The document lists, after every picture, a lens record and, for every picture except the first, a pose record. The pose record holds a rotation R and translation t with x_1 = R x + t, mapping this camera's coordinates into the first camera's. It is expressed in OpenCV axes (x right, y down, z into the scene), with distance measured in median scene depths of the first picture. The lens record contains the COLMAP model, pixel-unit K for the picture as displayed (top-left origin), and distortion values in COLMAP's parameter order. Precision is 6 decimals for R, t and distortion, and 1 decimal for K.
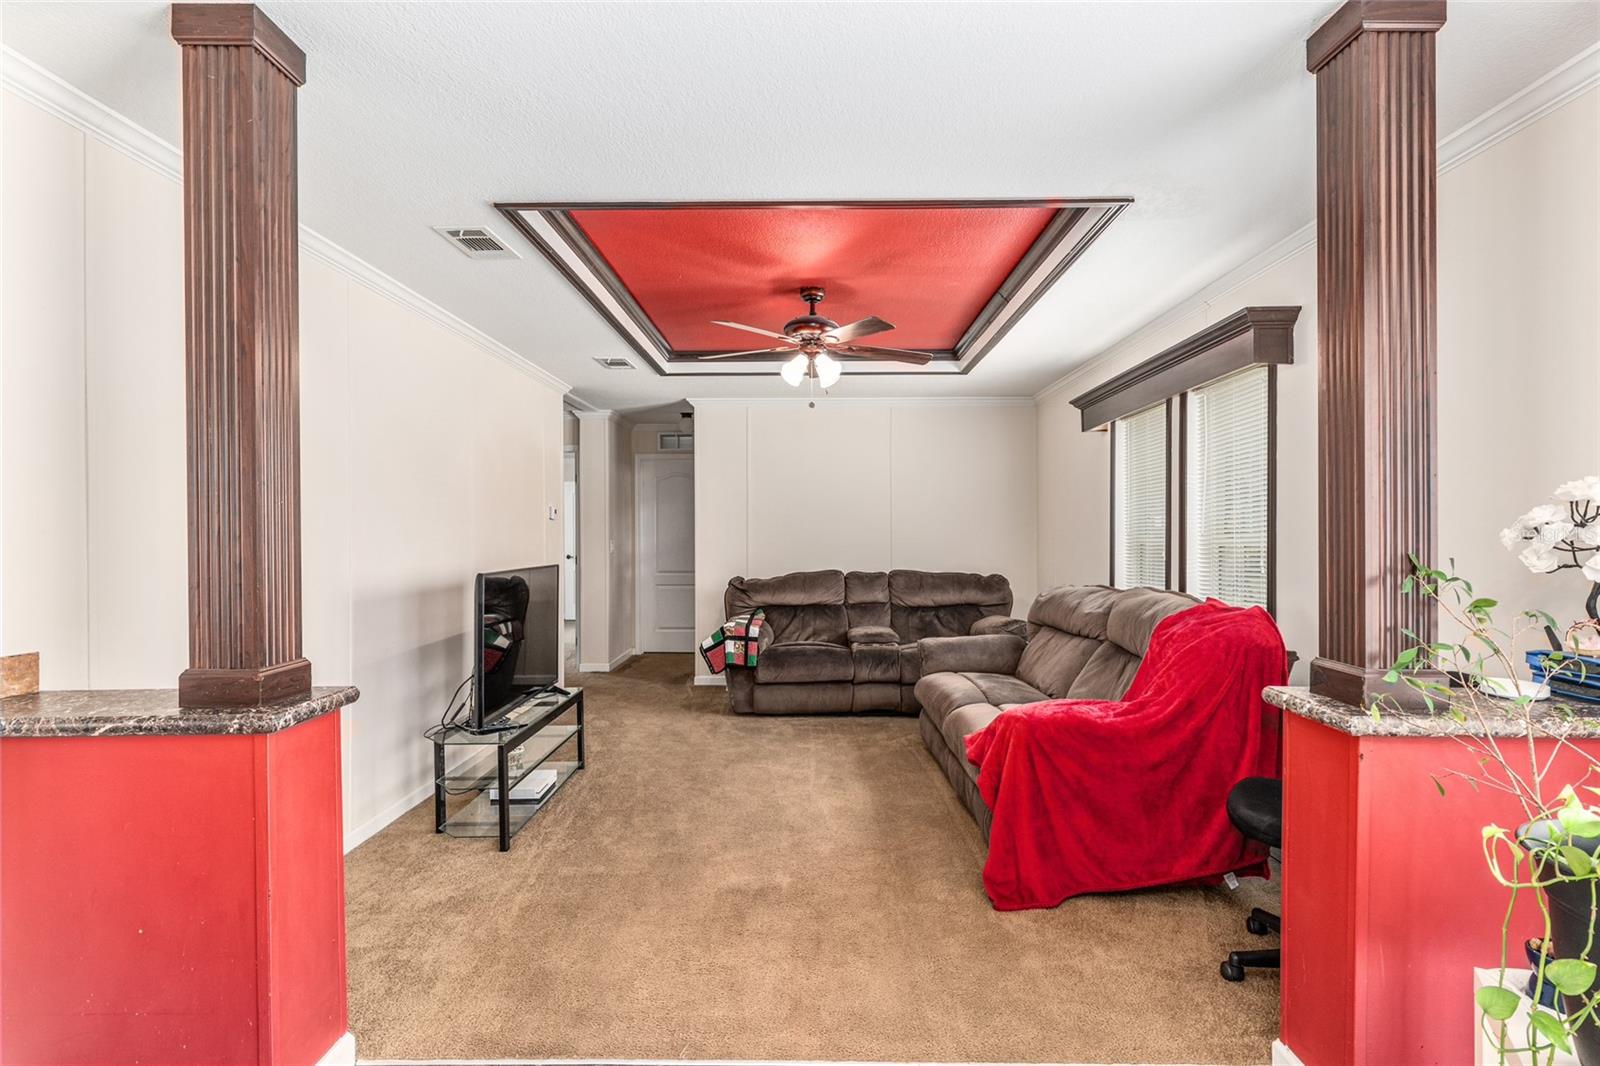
lens RADIAL K [[811.5, 0, 795.9], [0, 811.5, 532.3], [0, 0, 1]] dist [0.000768, -0.002906]
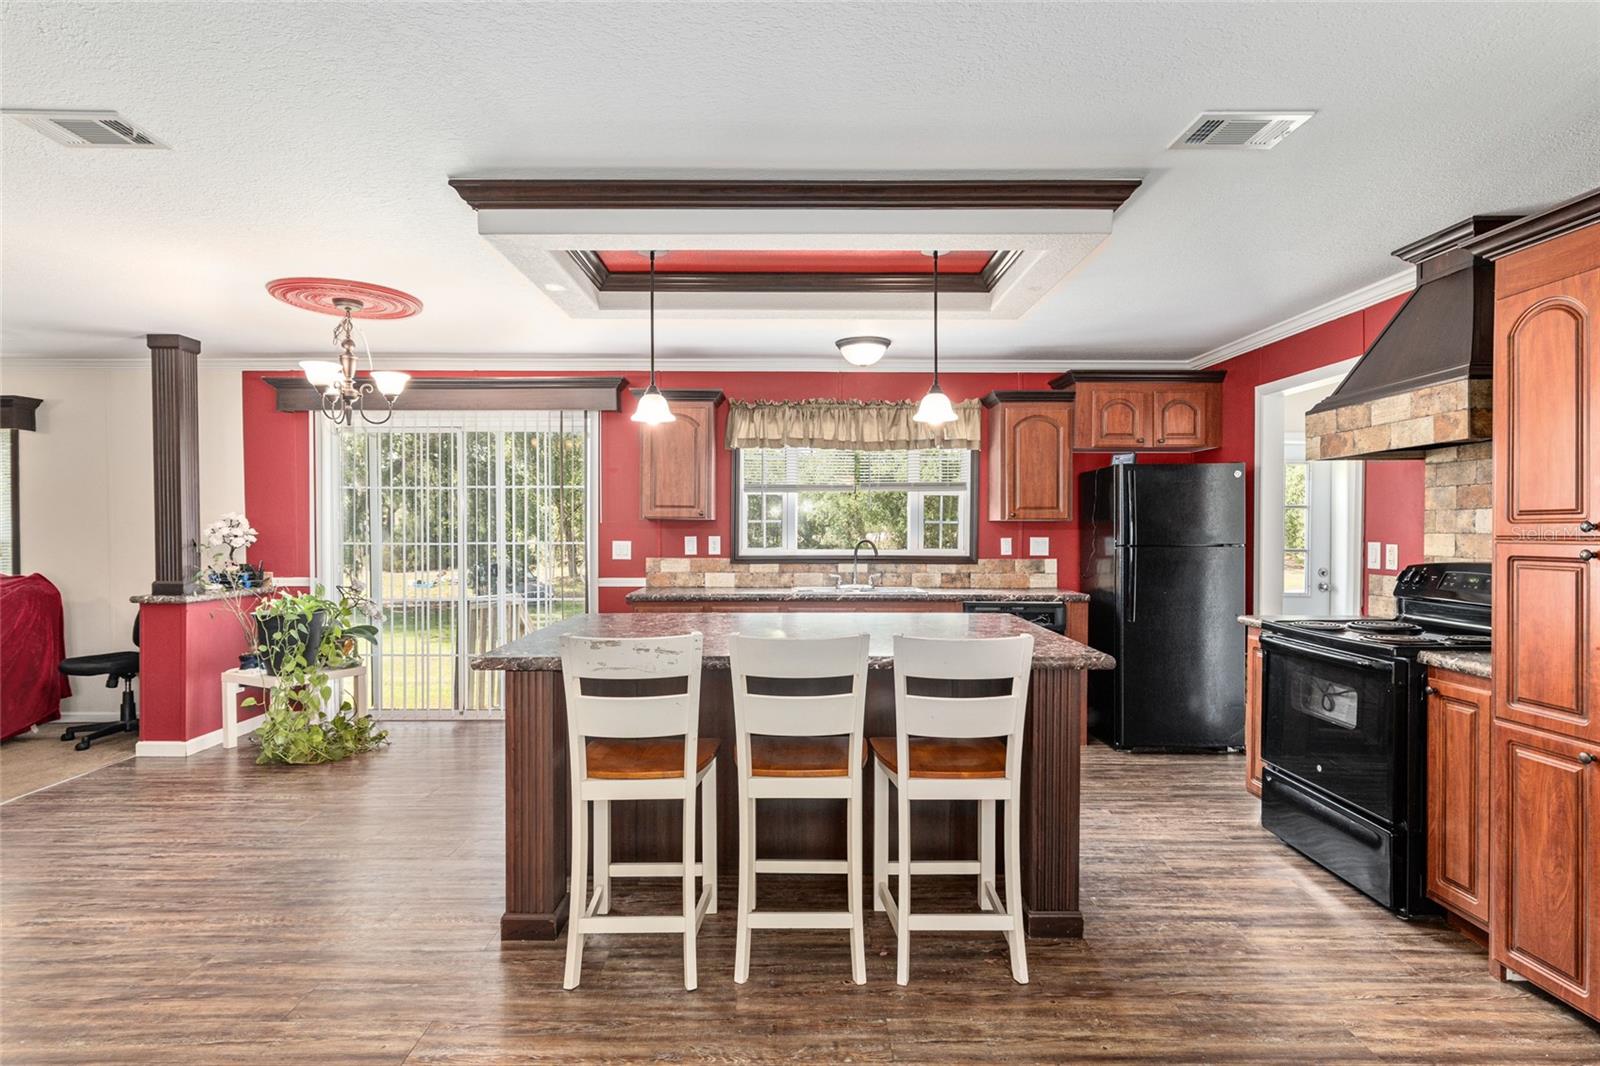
lens RADIAL K [[811.5, 0, 792.6], [0, 811.5, 532.0], [0, 0, 1]] dist [0.000768, -0.002906]
pose [[-0.028313, -0.006839, 0.999576, -0.944895], [0.001271, 0.999976, 0.006878, -0.006220], [-0.999598, 0.001465, -0.028304, -0.444796]]
